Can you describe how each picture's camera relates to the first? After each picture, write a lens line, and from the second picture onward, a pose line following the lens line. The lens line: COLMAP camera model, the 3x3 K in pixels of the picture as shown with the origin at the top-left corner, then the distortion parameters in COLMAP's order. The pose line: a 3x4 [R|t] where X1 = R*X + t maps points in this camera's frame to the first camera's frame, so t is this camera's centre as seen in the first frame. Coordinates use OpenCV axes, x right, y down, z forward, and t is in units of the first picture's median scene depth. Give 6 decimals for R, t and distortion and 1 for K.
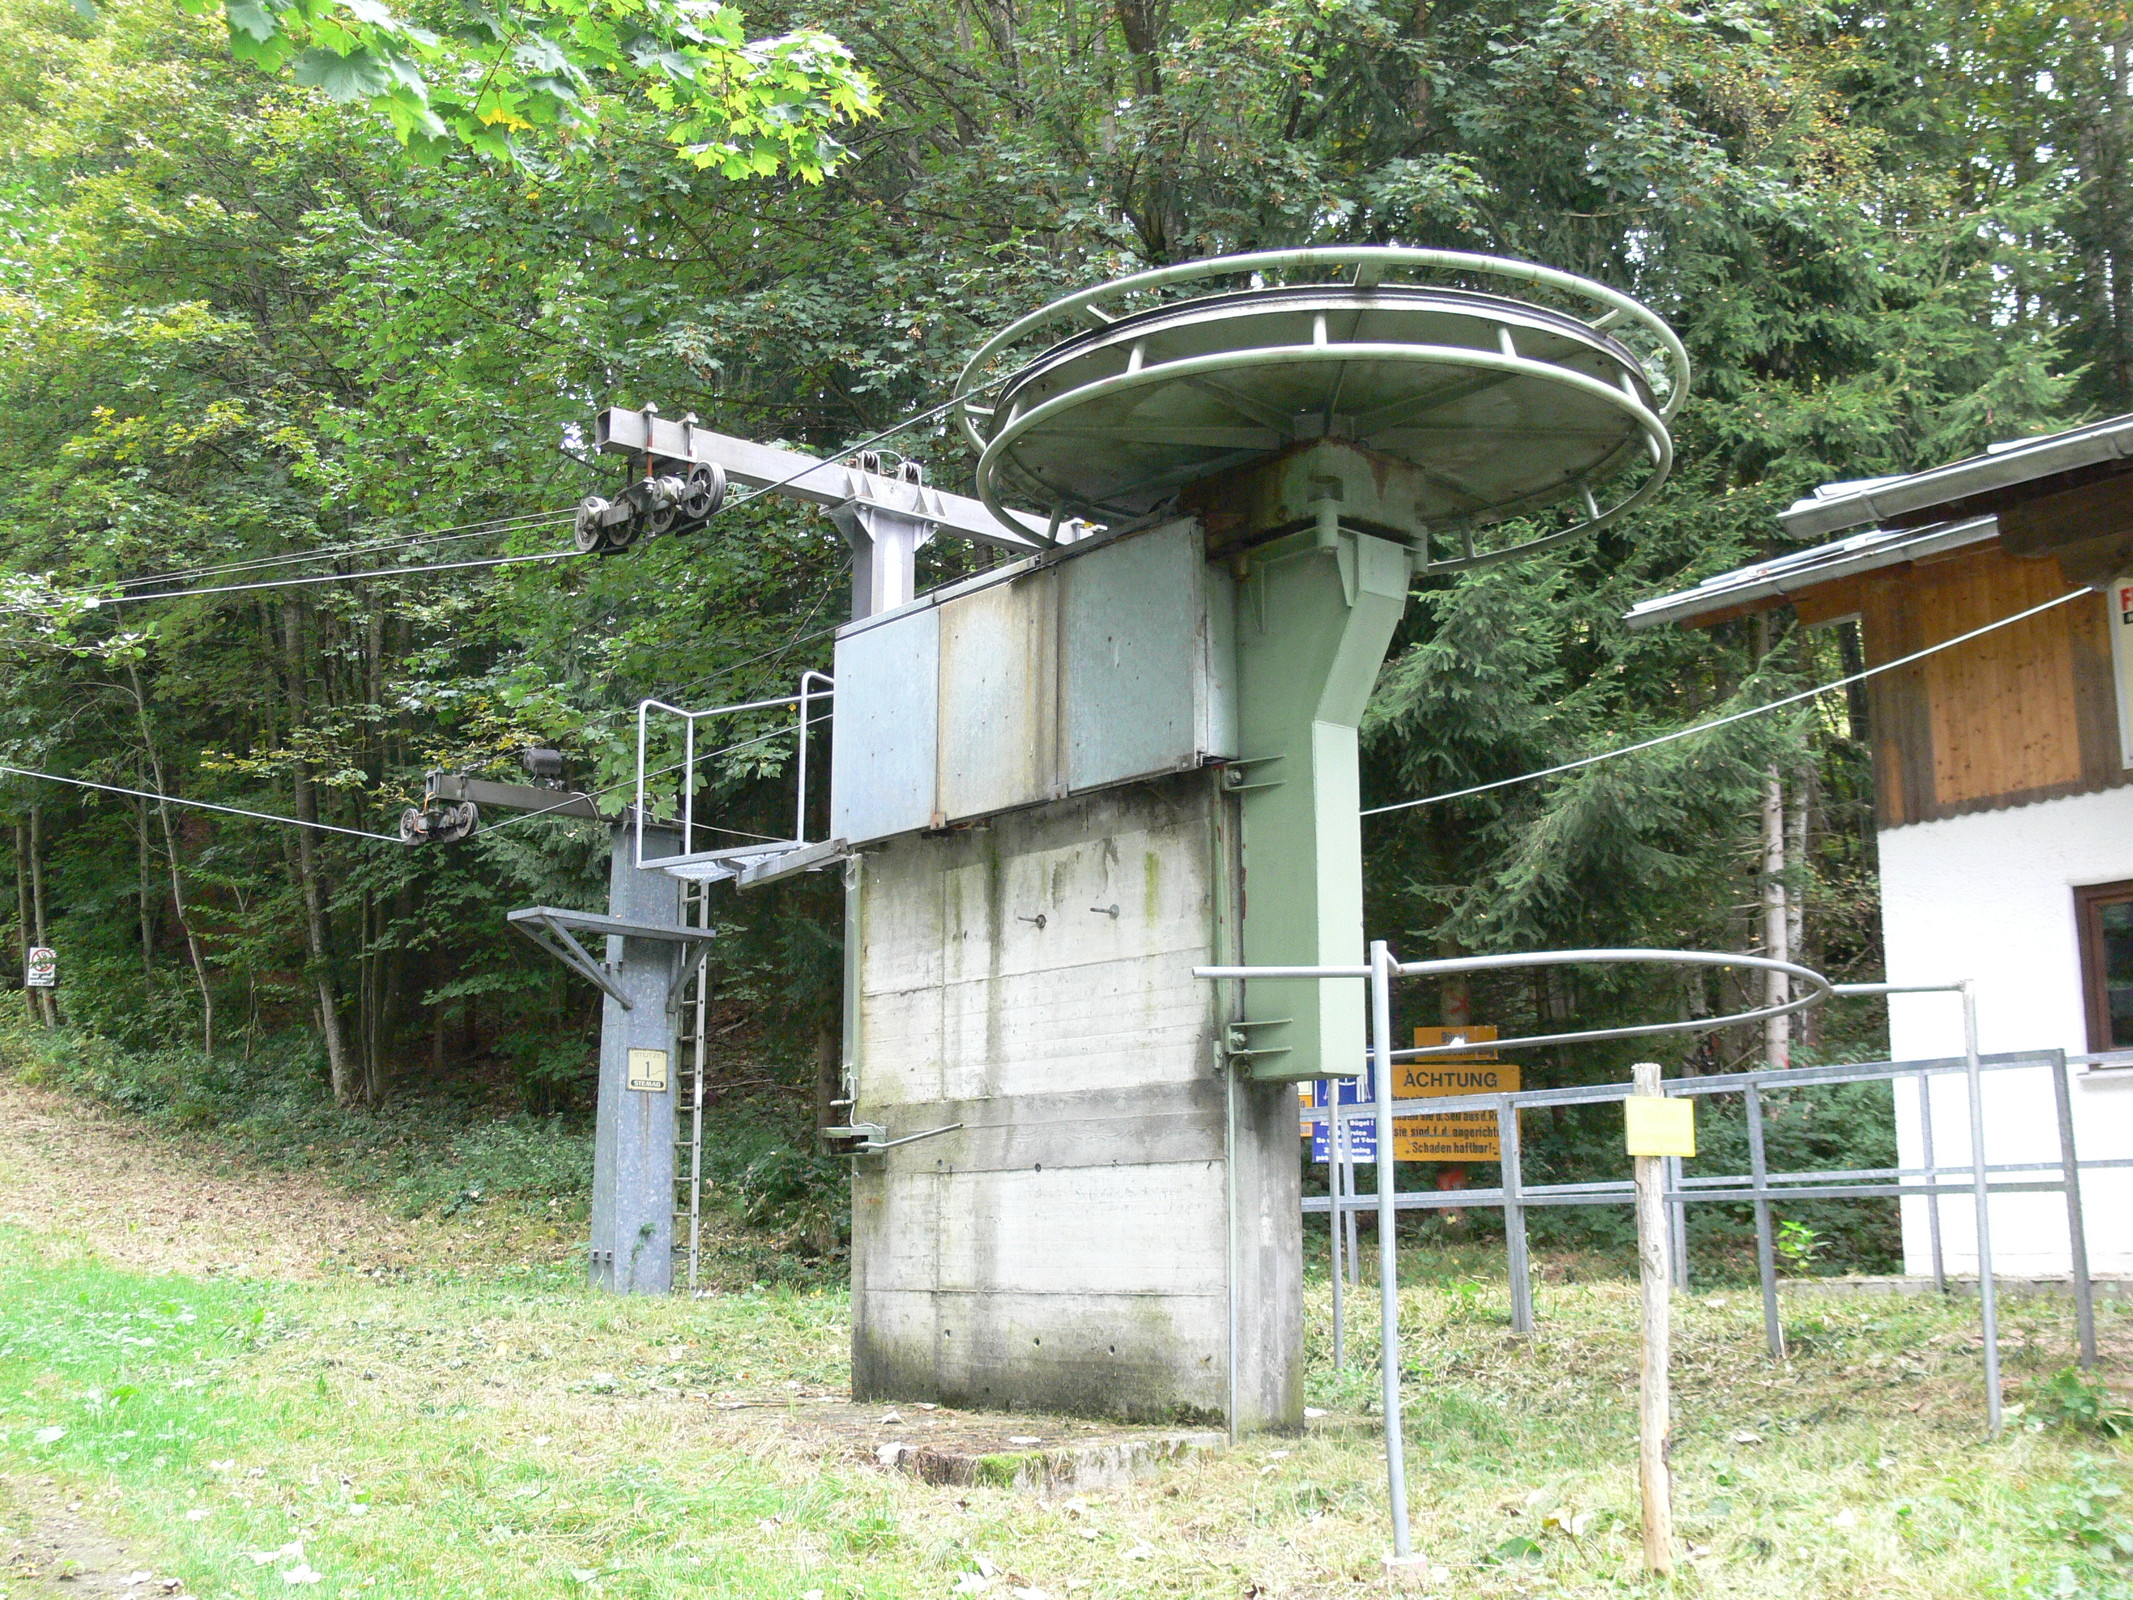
lens RADIAL K [[2346.7, 0, 1067.0], [0, 2346.7, 794.6], [0, 0, 1]] dist [0.014463, 0.000000]
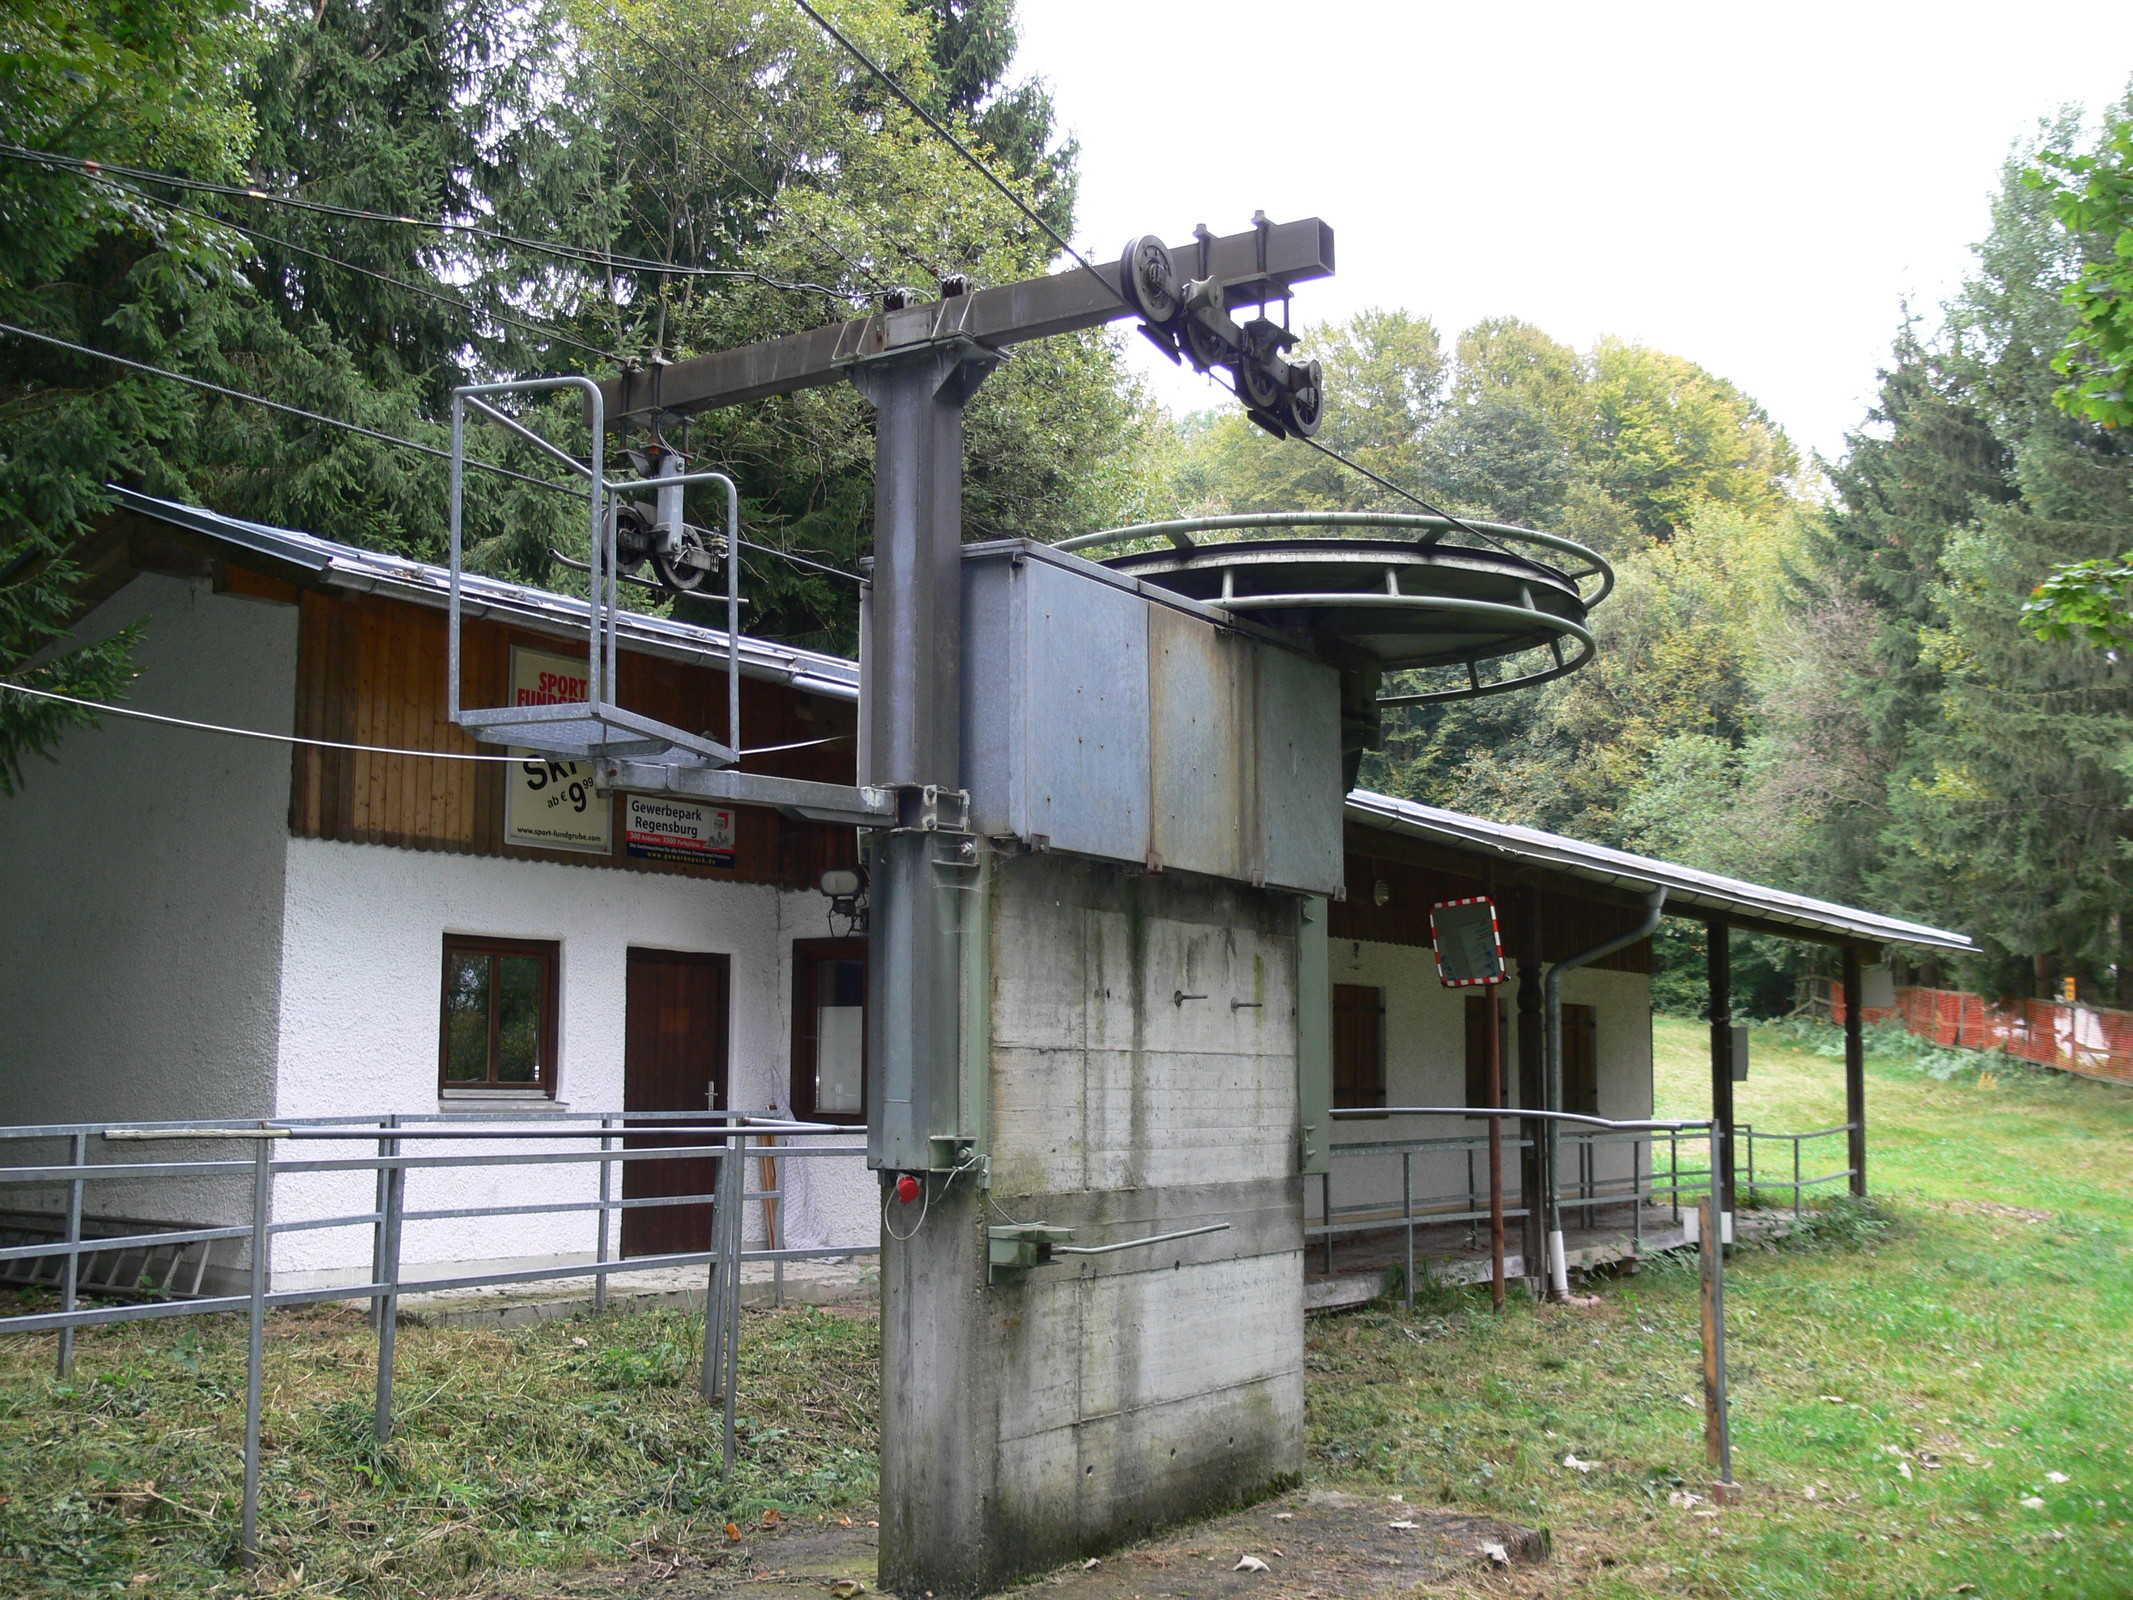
lens RADIAL K [[2336.6, 0, 1066.2], [0, 2336.6, 806.0], [0, 0, 1]] dist [-0.022012, 0.000000]
pose [[-0.329721, 0.111335, 0.937491, -0.853444], [-0.183602, 0.966500, -0.179354, 0.151575], [-0.926053, -0.231262, -0.298234, 1.311725]]
